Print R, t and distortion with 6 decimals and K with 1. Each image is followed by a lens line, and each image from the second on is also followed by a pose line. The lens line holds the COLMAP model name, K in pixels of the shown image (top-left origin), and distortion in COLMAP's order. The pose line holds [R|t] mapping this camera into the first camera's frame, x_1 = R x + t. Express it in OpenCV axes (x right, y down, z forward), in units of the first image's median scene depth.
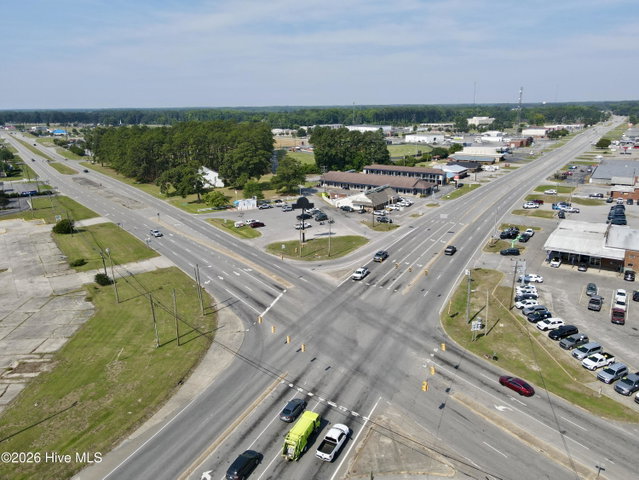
lens RADIAL K [[453.2, 0, 318.1], [0, 453.2, 286.9], [0, 0, 1]] dist [0.031747, 0.000958]
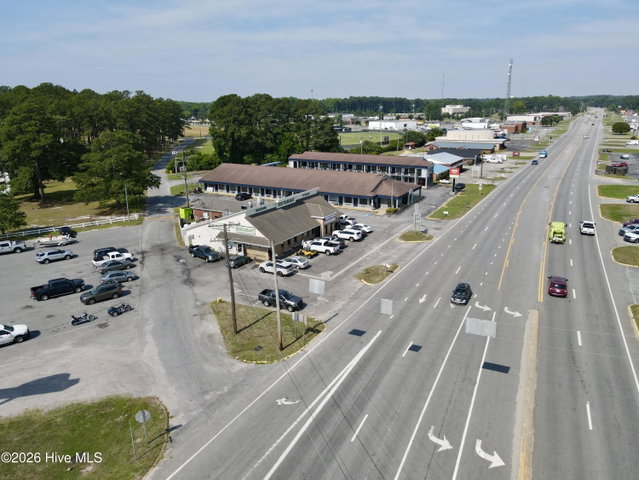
lens RADIAL K [[465.7, 0, 322.4], [0, 465.7, 235.0], [0, 0, 1]] dist [0.023778, -0.000316]
pose [[0.997428, -0.021501, 0.068369, 0.105393], [0.028647, 0.994025, -0.105328, -0.108166], [-0.065696, 0.107016, 0.992084, 0.448675]]
